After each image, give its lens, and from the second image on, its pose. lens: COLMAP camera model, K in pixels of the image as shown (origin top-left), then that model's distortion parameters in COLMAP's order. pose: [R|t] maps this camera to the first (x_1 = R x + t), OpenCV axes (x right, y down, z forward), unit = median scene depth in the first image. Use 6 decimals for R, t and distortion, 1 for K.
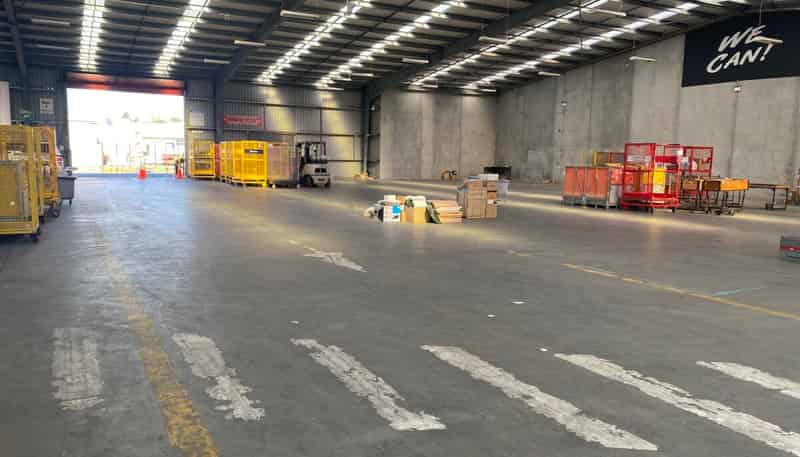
lens RADIAL K [[632.9, 0, 400.9], [0, 632.9, 233.5], [0, 0, 1]] dist [0.067806, -0.085249]
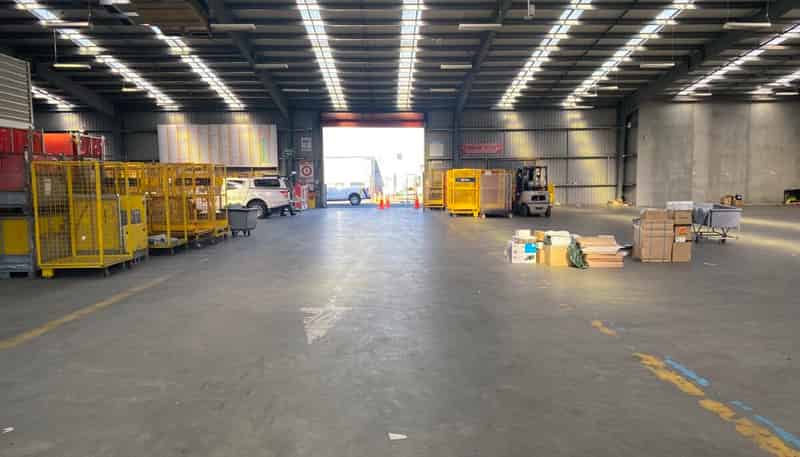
lens RADIAL K [[632.9, 0, 407.9], [0, 632.9, 235.7], [0, 0, 1]] dist [0.067806, -0.085249]
pose [[0.895847, 0.010928, -0.444228, 0.087351], [-0.028060, 0.999094, -0.032011, -0.010077], [0.443476, 0.041142, 0.895342, 0.094206]]
